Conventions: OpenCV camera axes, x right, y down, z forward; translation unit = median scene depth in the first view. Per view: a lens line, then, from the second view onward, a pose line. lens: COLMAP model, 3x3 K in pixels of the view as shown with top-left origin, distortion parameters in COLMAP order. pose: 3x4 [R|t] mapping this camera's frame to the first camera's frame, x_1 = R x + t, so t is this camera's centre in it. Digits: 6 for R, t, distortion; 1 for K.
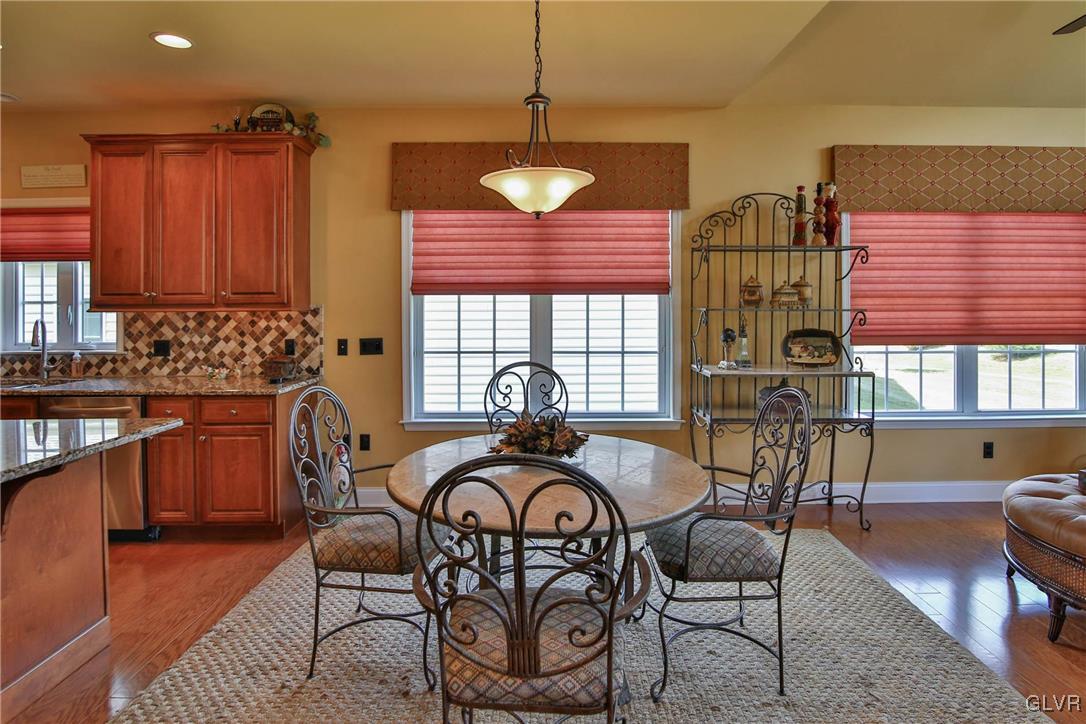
lens RADIAL K [[550.0, 0, 556.0], [0, 550.0, 312.9], [0, 0, 1]] dist [-0.020970, 0.000725]
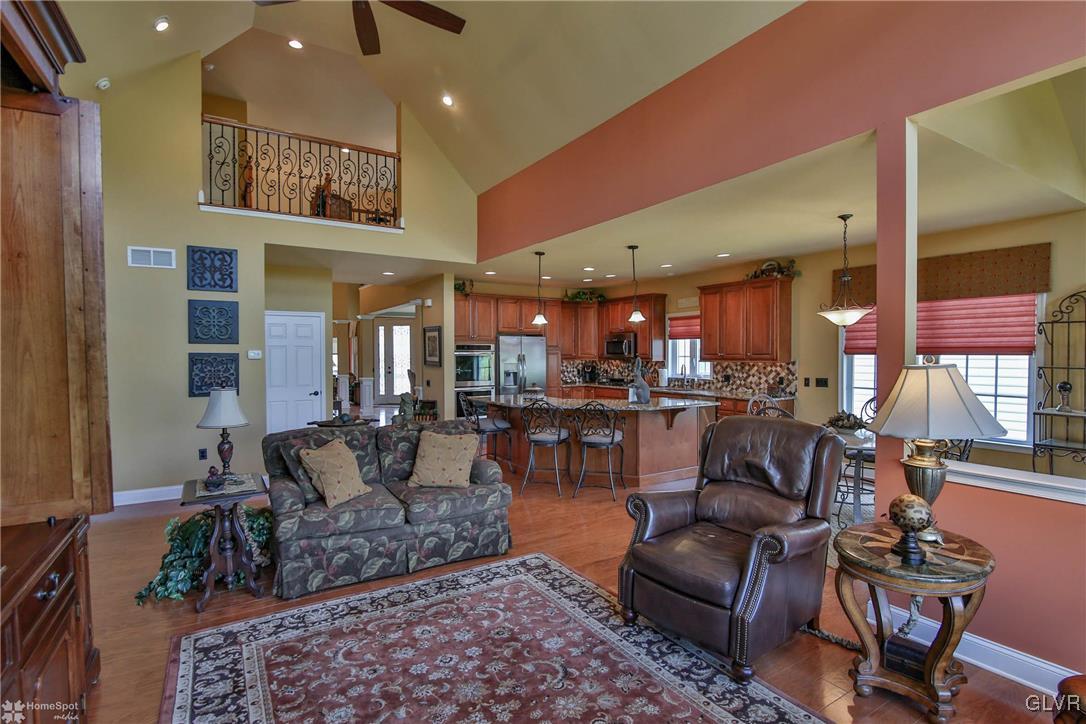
lens RADIAL K [[526.8, 0, 539.3], [0, 526.8, 363.4], [0, 0, 1]] dist [-0.018089, -0.000171]
pose [[0.512531, 0.020112, -0.858433, 0.686238], [-0.004060, 0.999771, 0.020999, -0.035881], [0.858659, -0.007277, 0.512496, -0.712949]]
